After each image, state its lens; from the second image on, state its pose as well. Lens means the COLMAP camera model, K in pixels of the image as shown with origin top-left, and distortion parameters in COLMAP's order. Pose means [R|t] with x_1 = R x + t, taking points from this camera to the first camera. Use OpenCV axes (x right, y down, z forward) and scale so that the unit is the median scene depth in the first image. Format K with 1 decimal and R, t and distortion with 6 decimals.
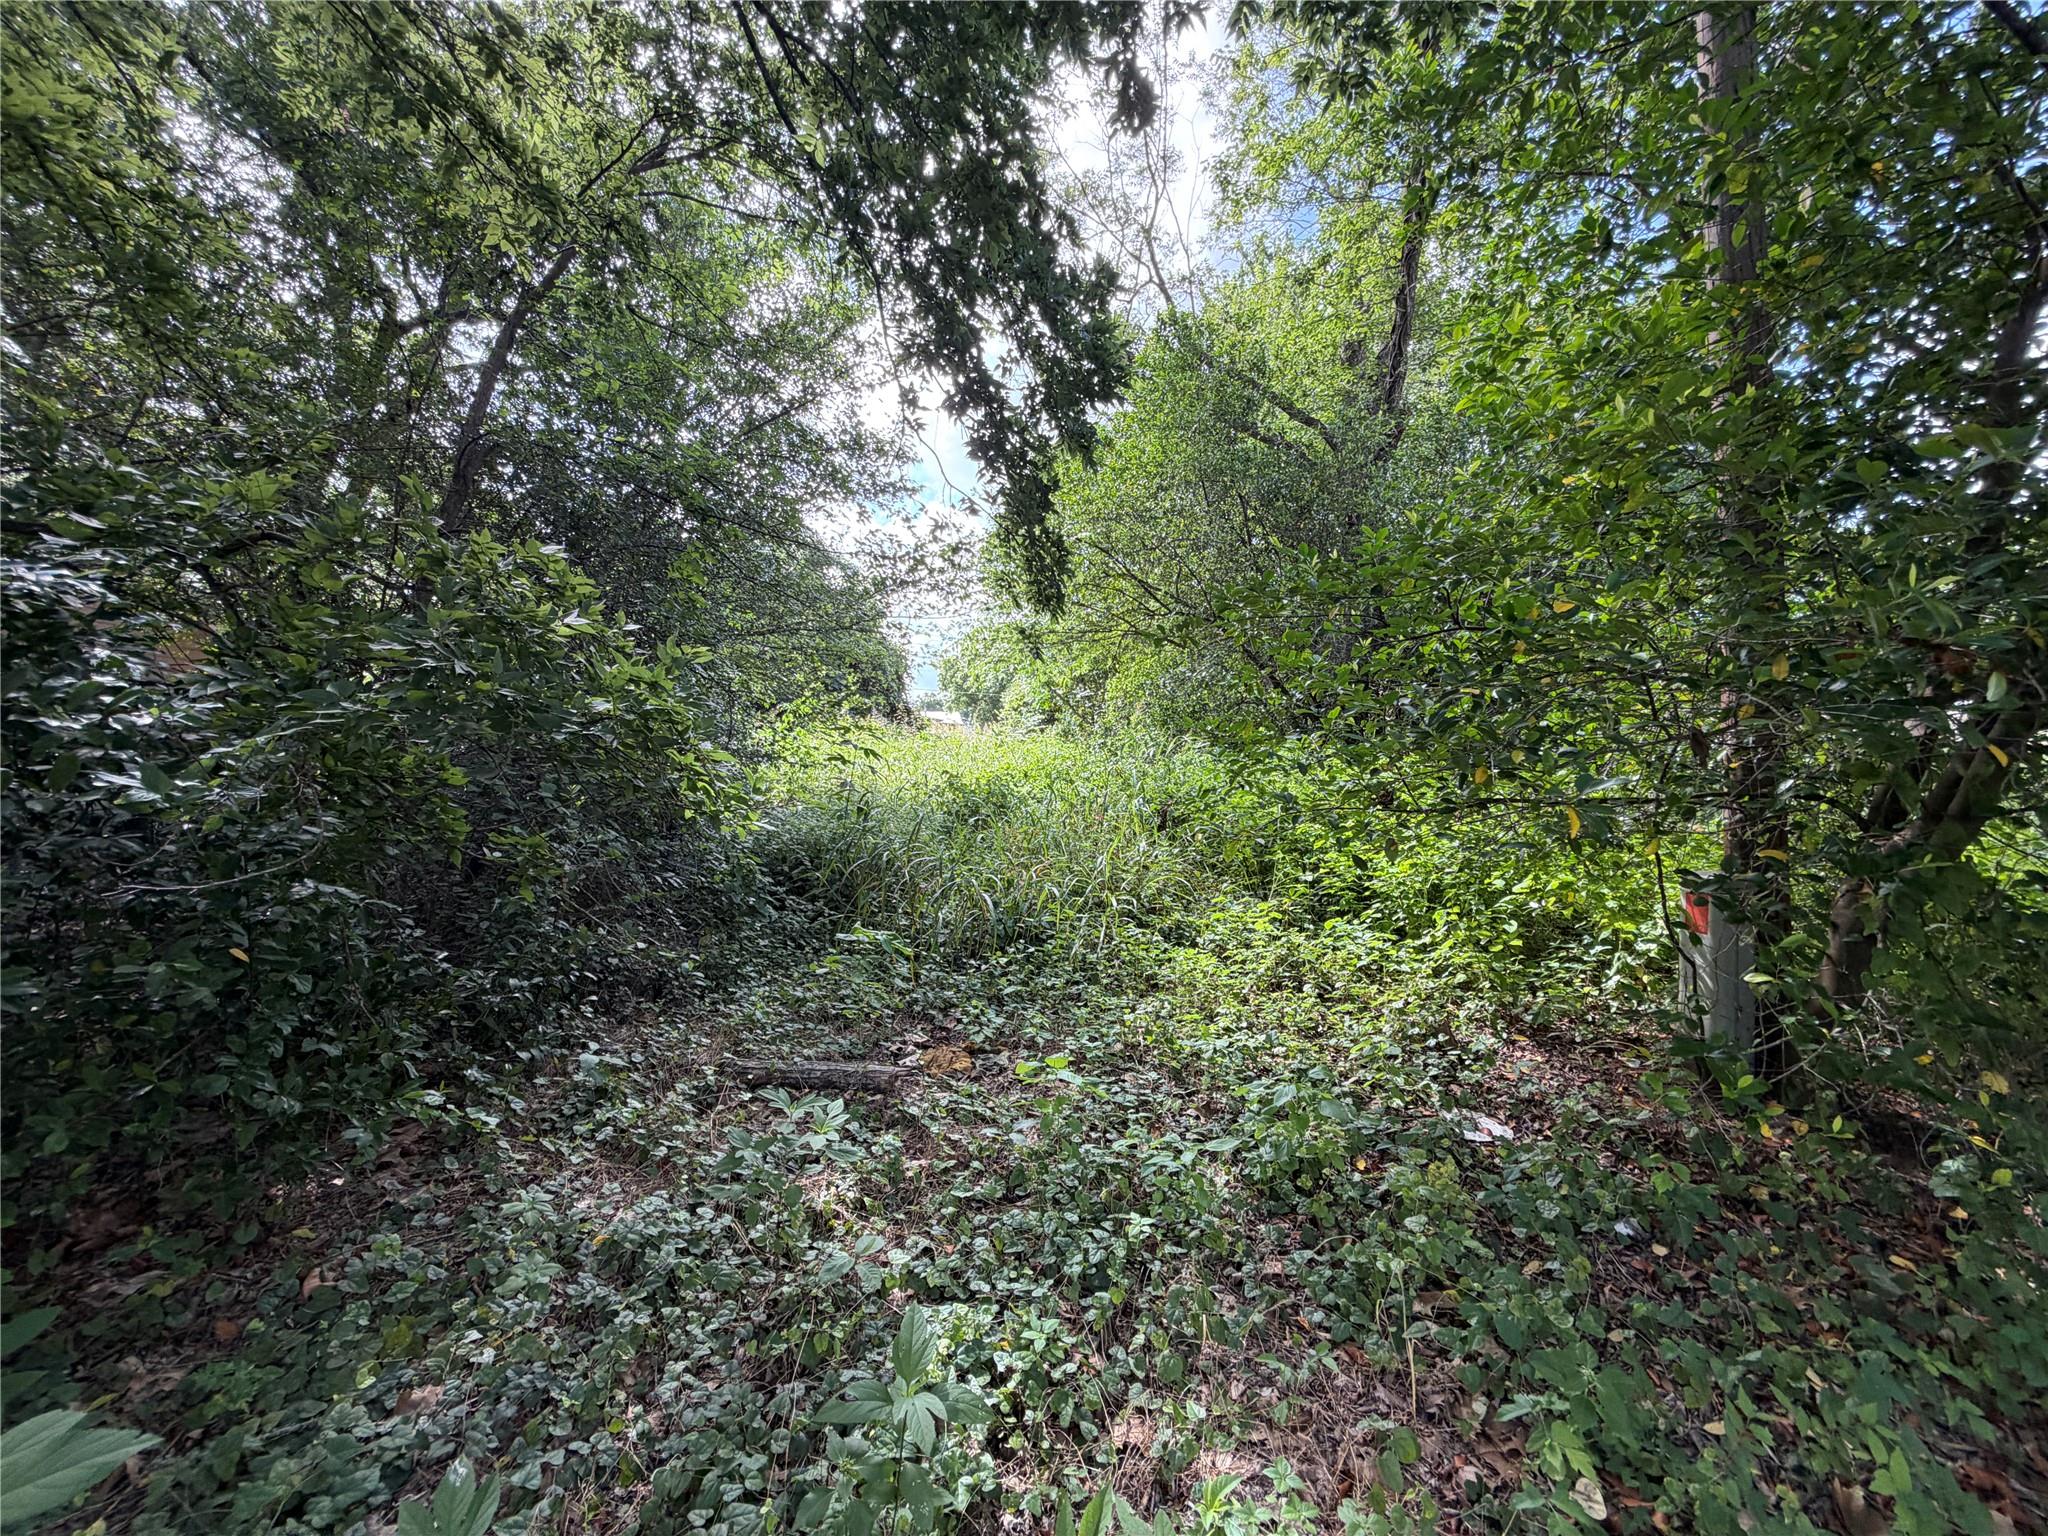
lens RADIAL K [[820.3, 0, 1030.5], [0, 820.3, 776.6], [0, 0, 1]] dist [0.000193, 0.000023]
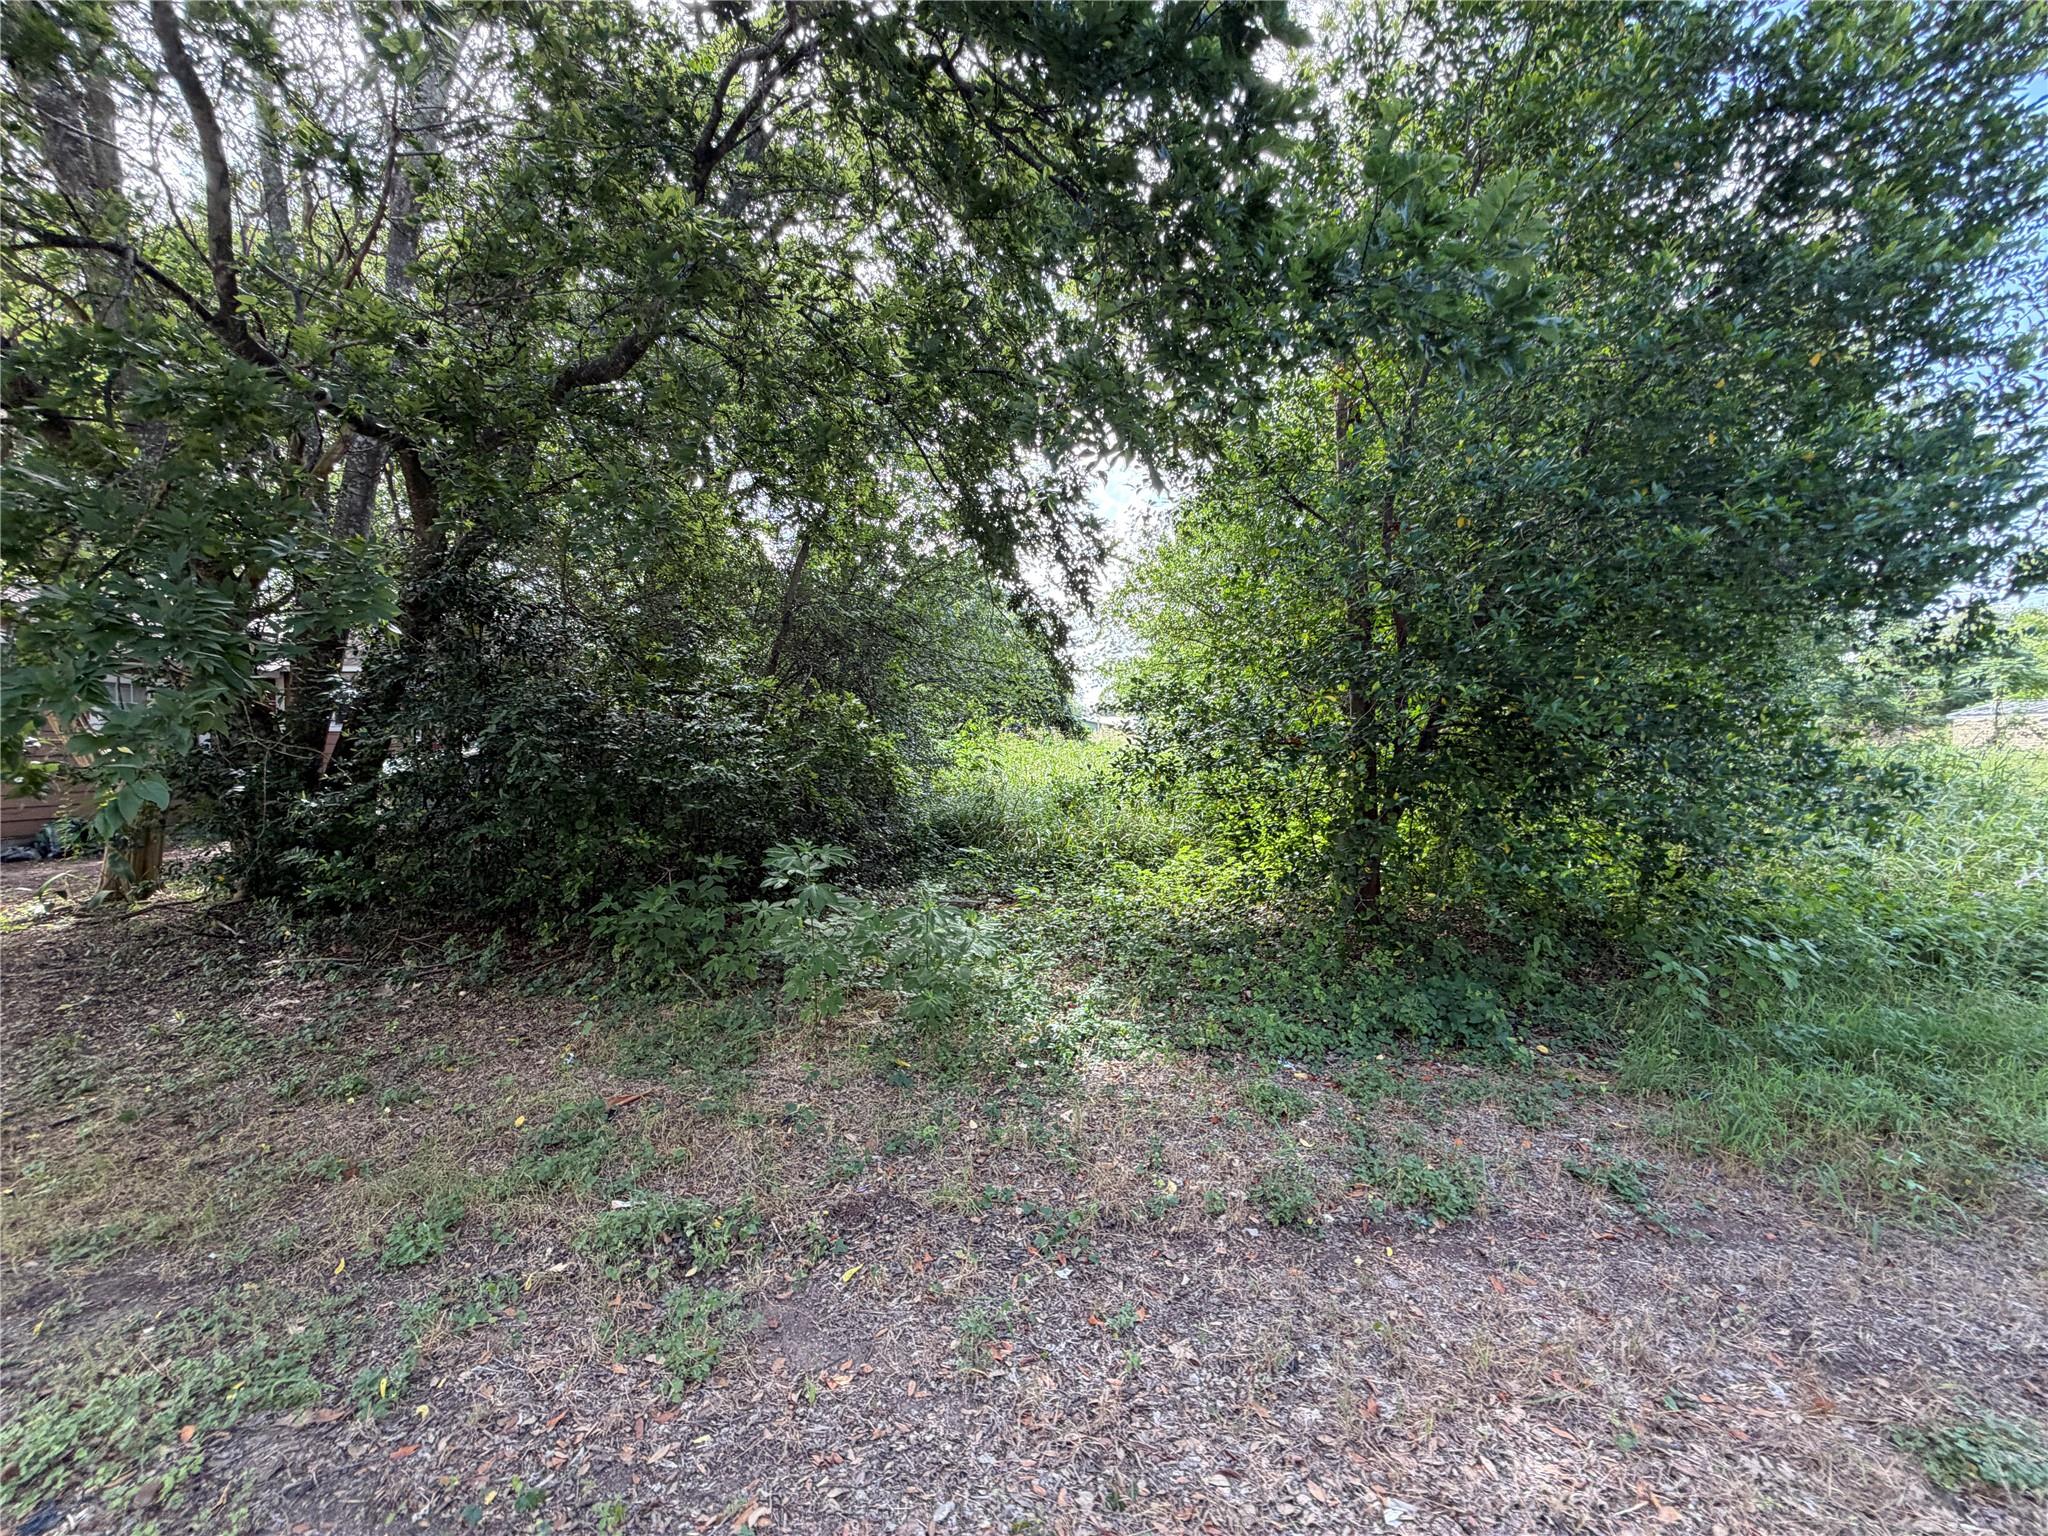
lens RADIAL K [[820.3, 0, 1030.5], [0, 820.3, 776.6], [0, 0, 1]] dist [0.000193, 0.000023]
pose [[0.974601, 0.015421, -0.223415, 0.124719], [-0.015781, 0.999875, 0.000174, -0.001560], [0.223390, 0.003356, 0.974723, -0.312706]]
